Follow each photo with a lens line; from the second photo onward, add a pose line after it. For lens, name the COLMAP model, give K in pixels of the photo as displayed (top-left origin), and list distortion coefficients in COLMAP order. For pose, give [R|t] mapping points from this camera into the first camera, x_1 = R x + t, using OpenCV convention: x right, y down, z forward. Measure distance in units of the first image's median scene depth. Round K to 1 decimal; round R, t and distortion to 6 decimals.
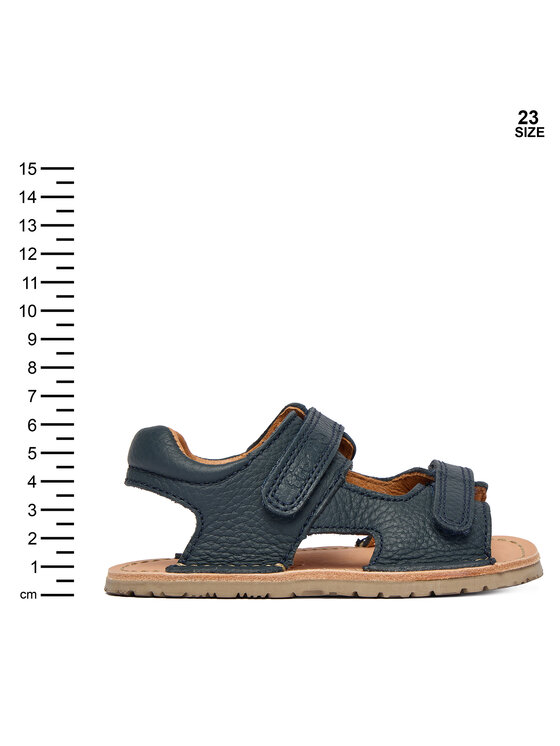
lens RADIAL K [[2174.7, 0, 279.5], [0, 2174.7, 373.7], [0, 0, 1]] dist [-0.064290, 0.000000]
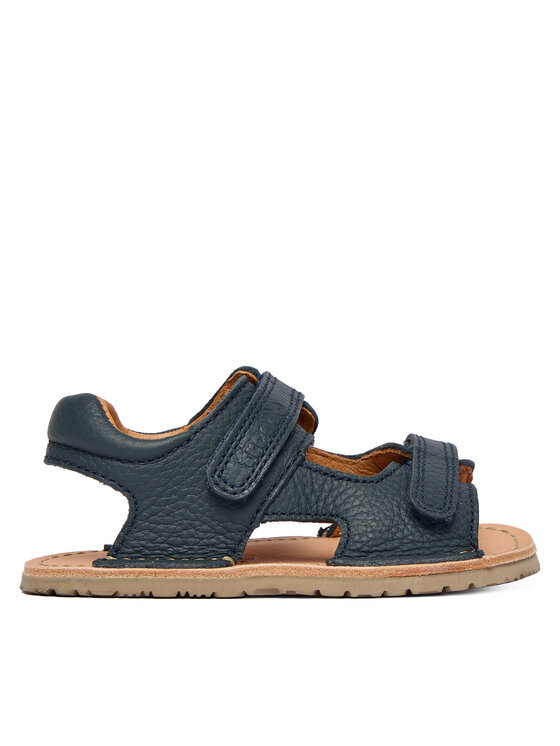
lens RADIAL K [[1923.8, 0, 280.6], [0, 1923.8, 372.9], [0, 0, 1]] dist [-0.355743, 0.000000]
pose [[0.999815, -0.000257, 0.019236, 0.006316], [-0.000032, 0.999888, 0.014983, 0.004851], [-0.019238, -0.014981, 0.999703, 0.257116]]
